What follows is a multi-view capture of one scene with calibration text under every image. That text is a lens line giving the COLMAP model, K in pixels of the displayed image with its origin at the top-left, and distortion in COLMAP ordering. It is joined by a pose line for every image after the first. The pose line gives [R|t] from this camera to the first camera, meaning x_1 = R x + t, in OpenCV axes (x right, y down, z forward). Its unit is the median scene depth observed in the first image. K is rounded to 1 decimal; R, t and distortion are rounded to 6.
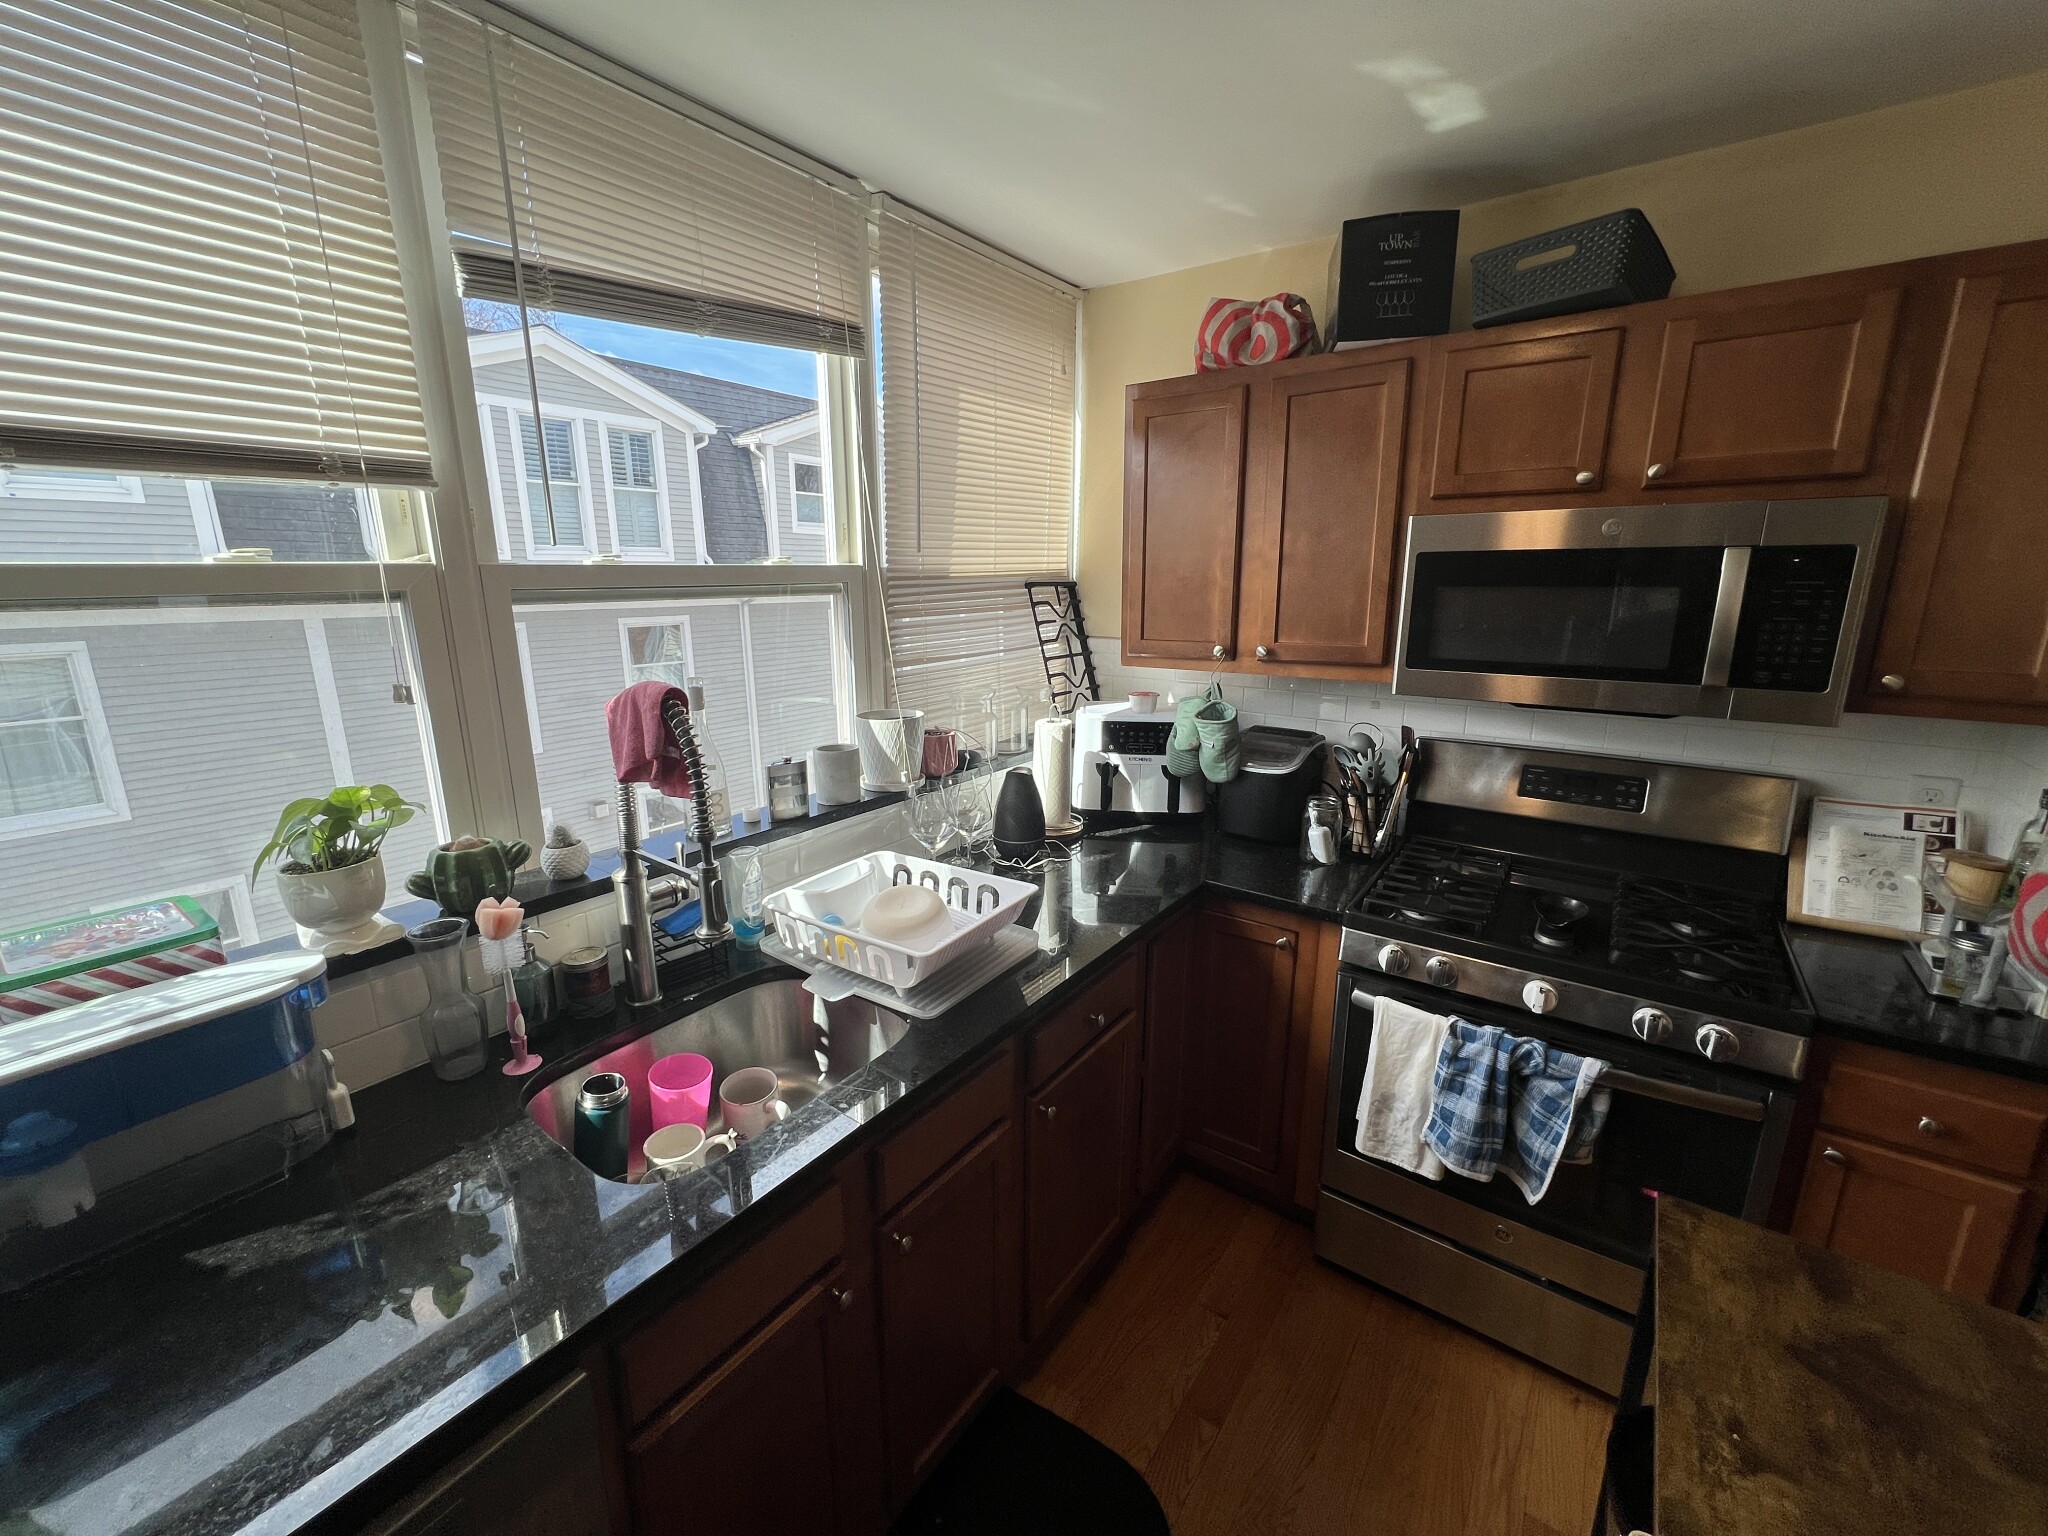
lens RADIAL K [[818.3, 0, 1021.3], [0, 818.3, 768.3], [0, 0, 1]] dist [-0.000896, 0.000442]
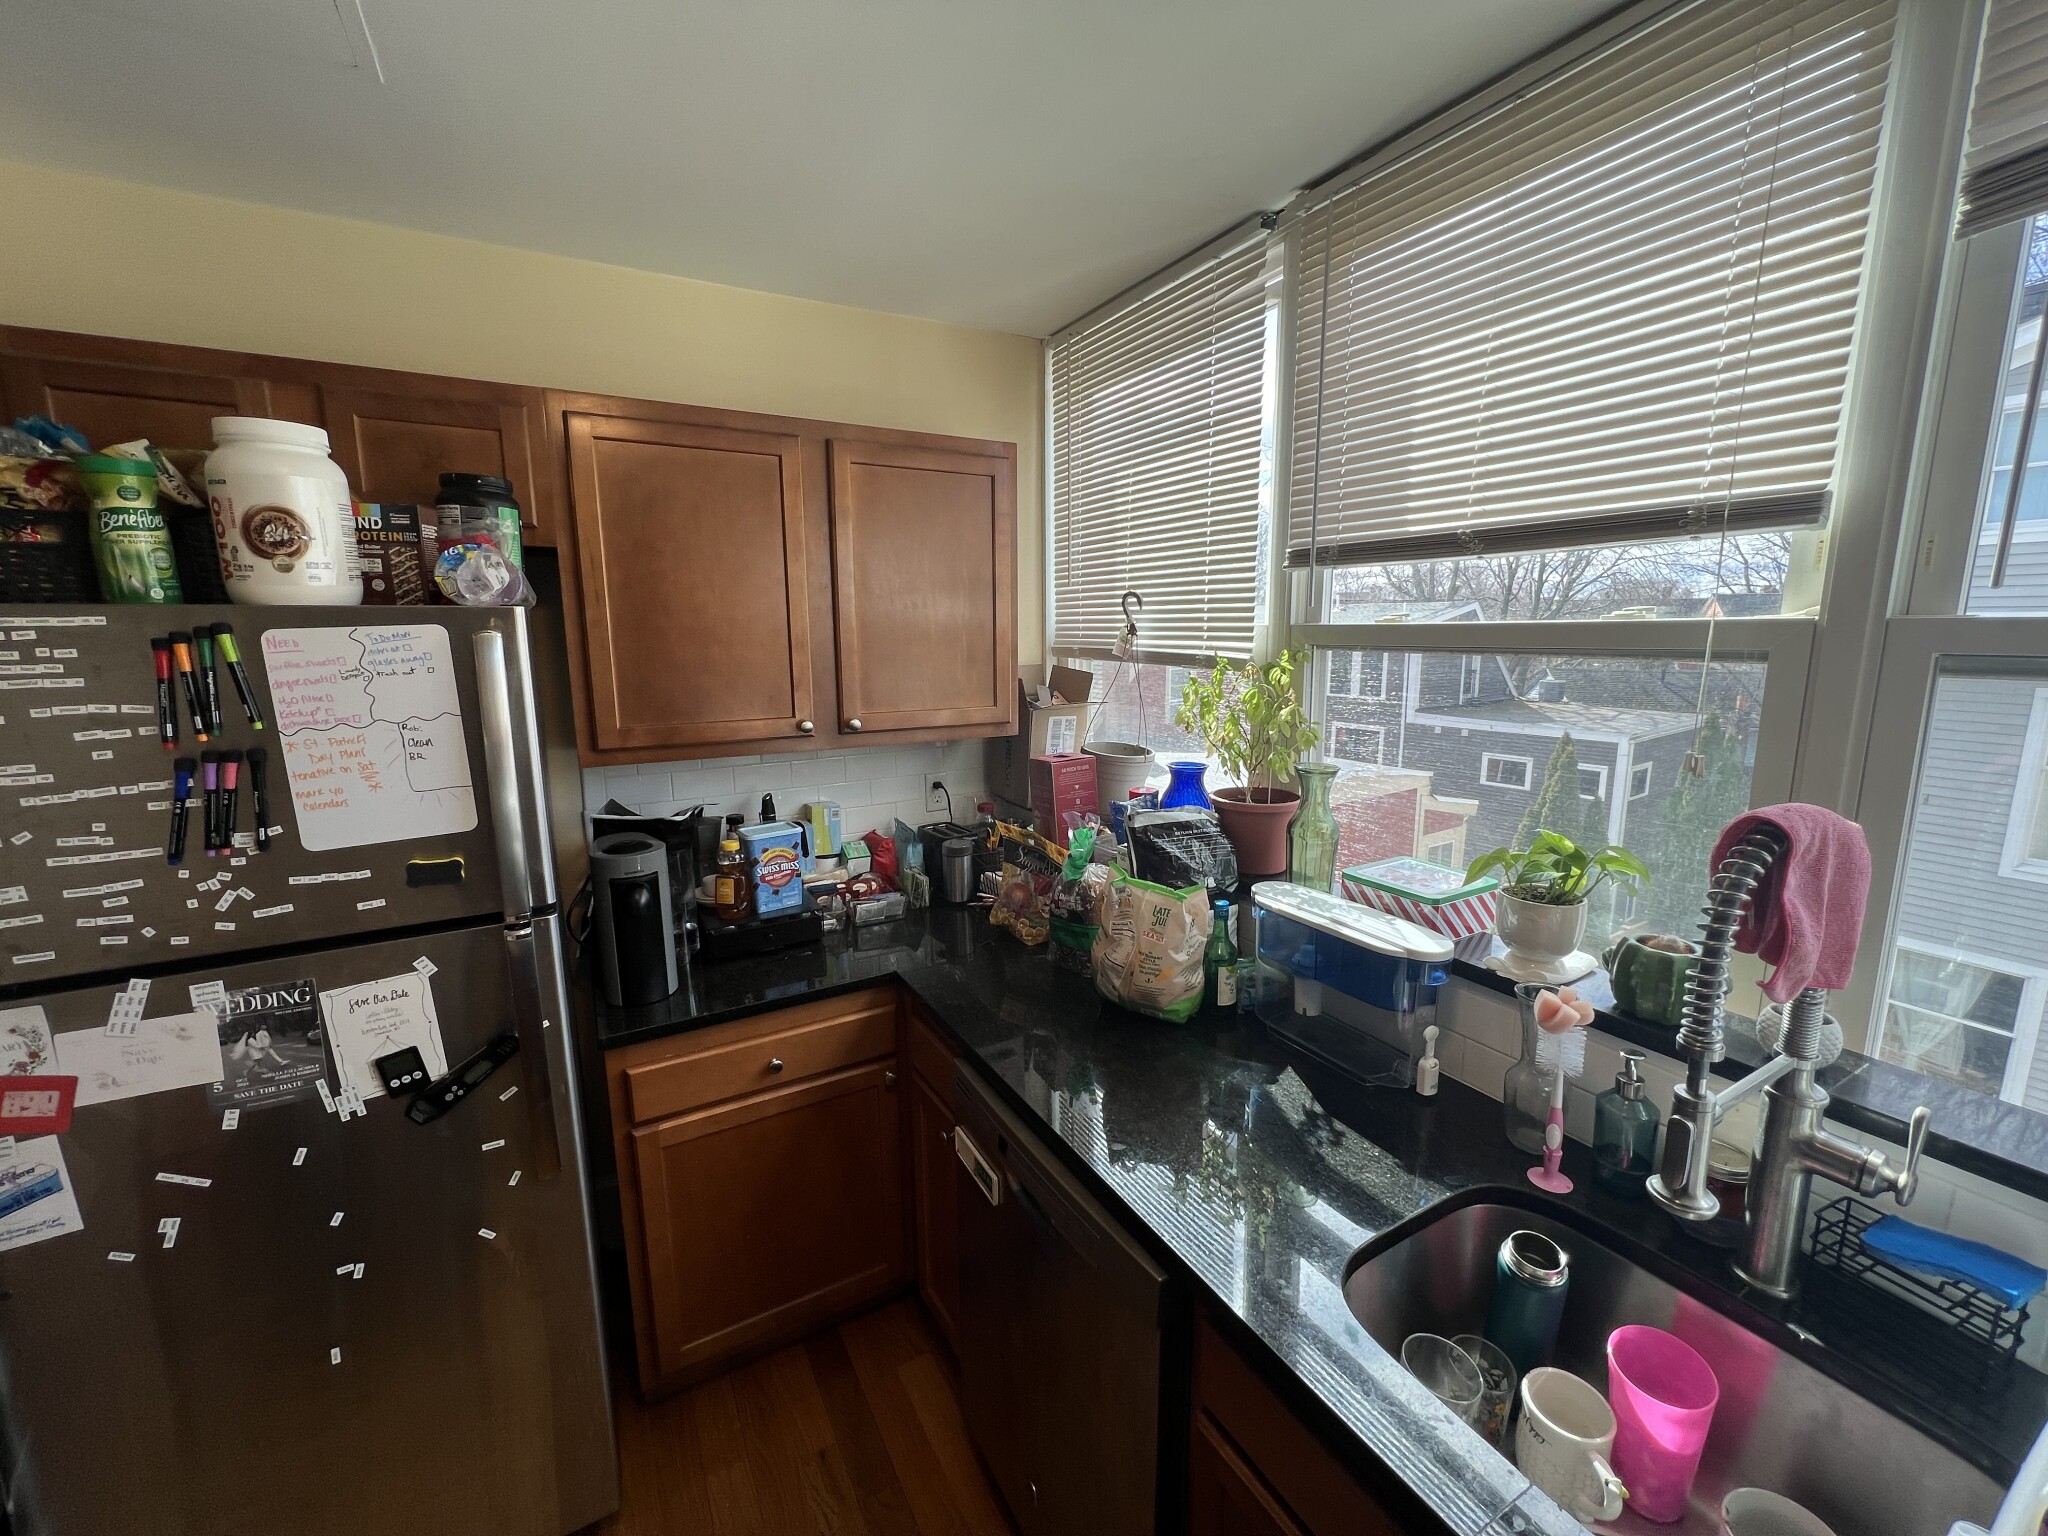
lens RADIAL K [[818.3, 0, 1021.3], [0, 818.3, 768.3], [0, 0, 1]] dist [-0.000896, 0.000442]
pose [[-0.413465, 0.162917, -0.895826, 0.254278], [-0.203328, 0.942497, 0.265249, -0.128900], [0.887527, 0.291818, -0.356564, 0.495364]]
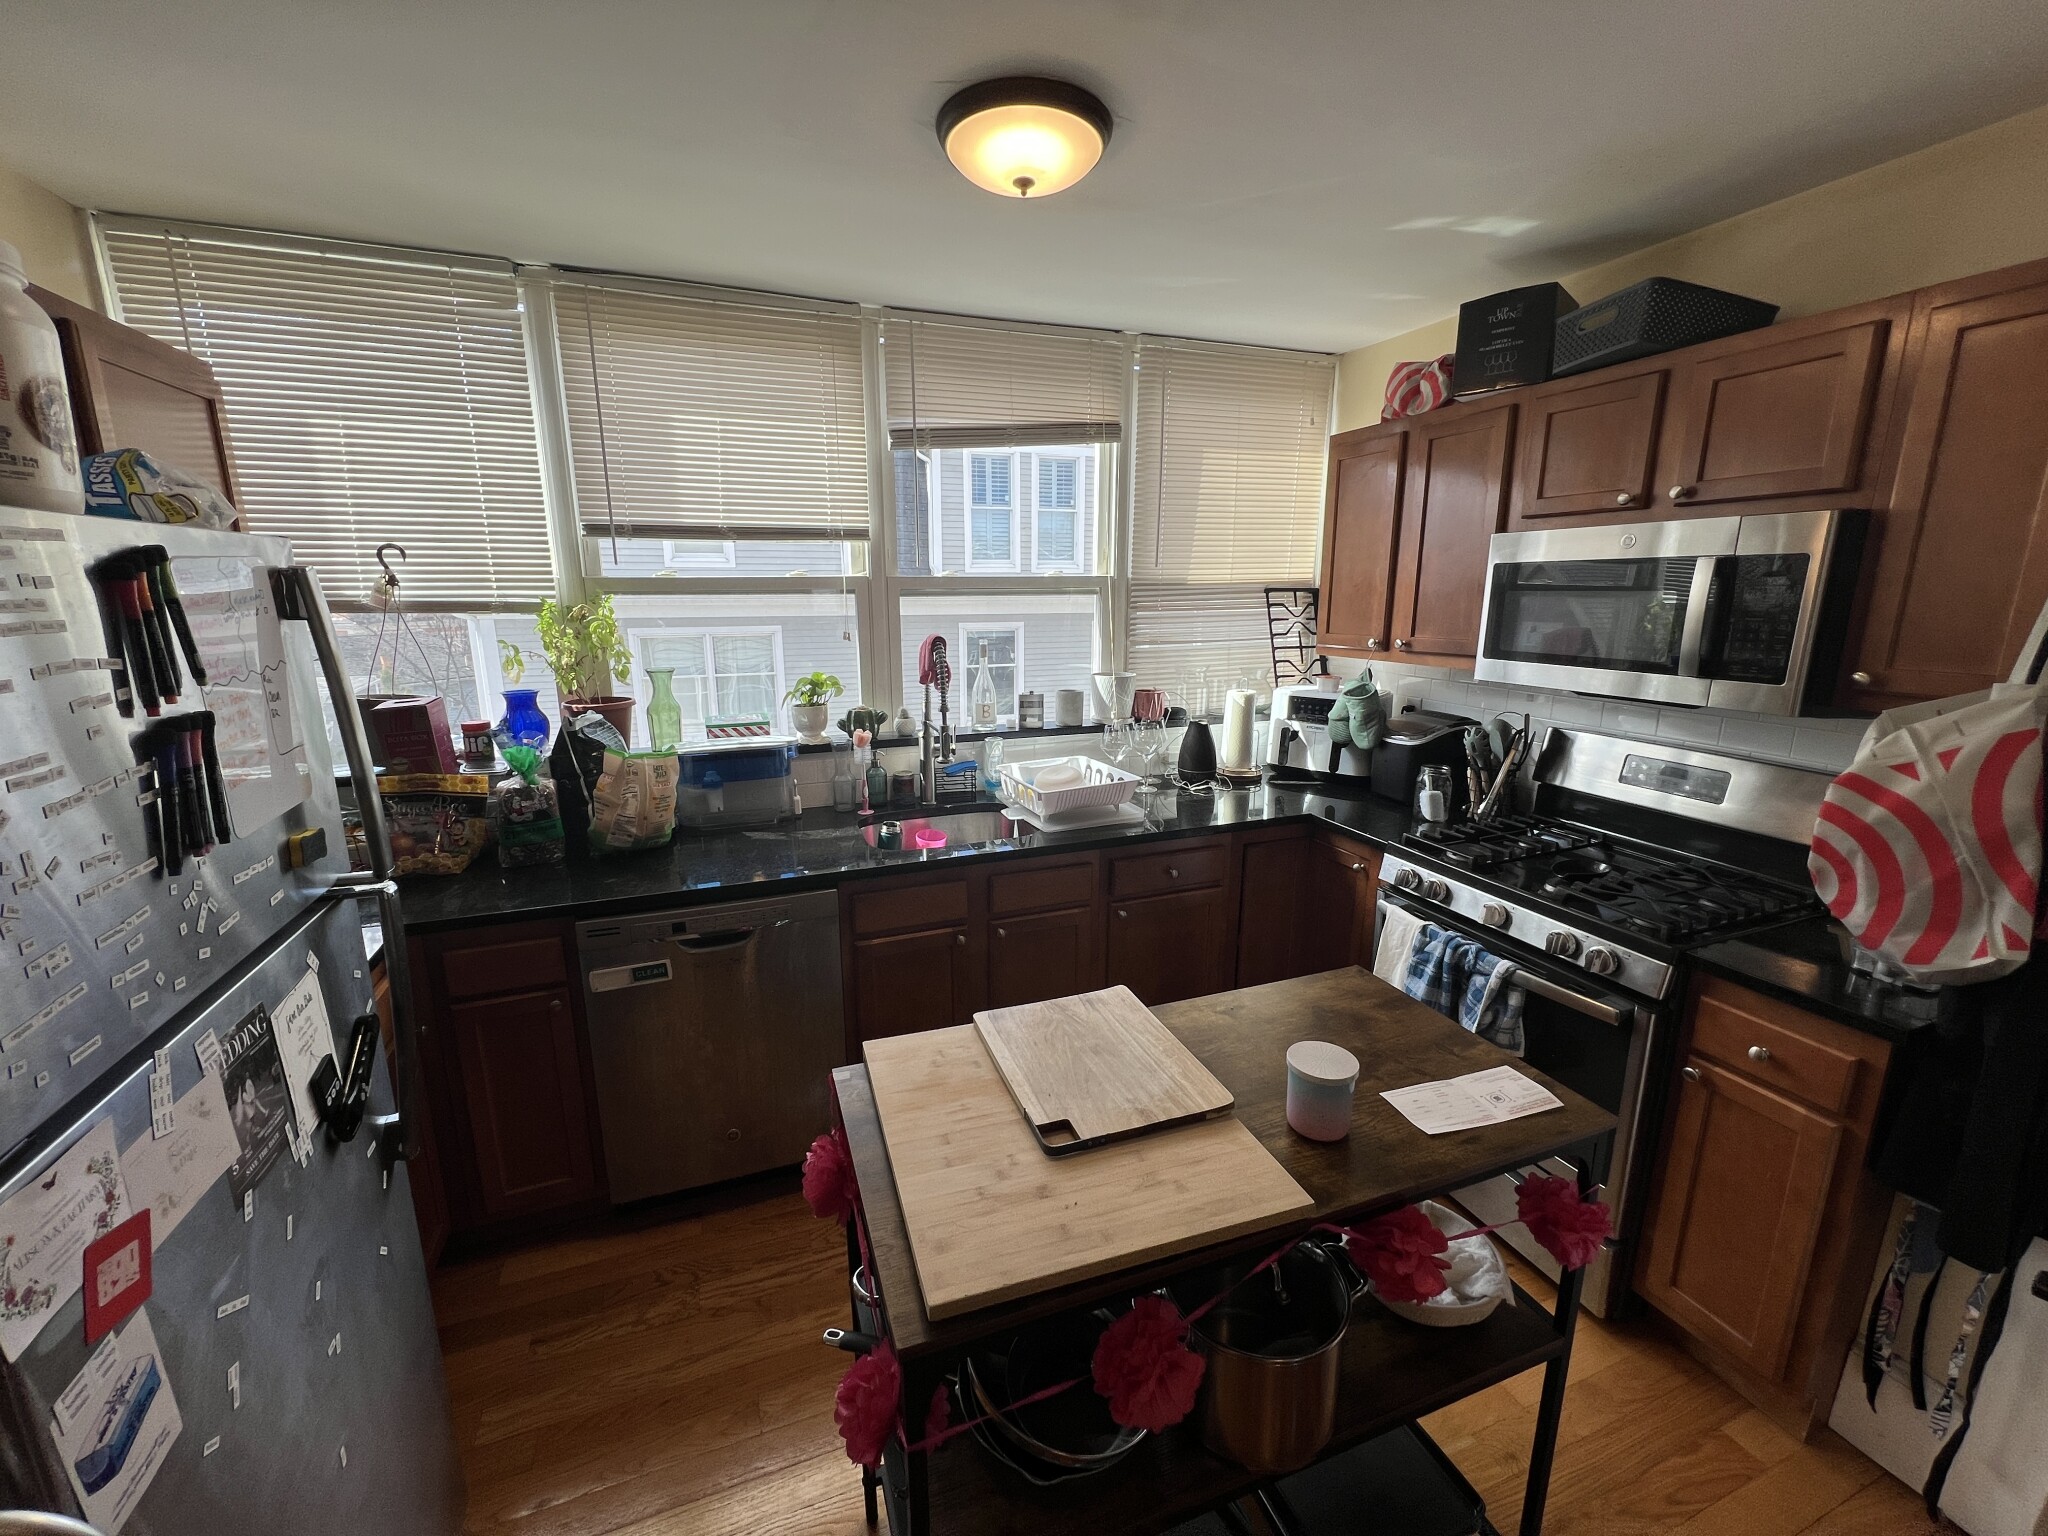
lens RADIAL K [[818.3, 0, 1021.3], [0, 818.3, 768.3], [0, 0, 1]] dist [-0.000896, 0.000442]
pose [[0.838203, 0.120284, -0.531928, 0.611494], [-0.126917, 0.991617, 0.024240, 0.107580], [0.530384, 0.047193, 0.846443, -0.423871]]
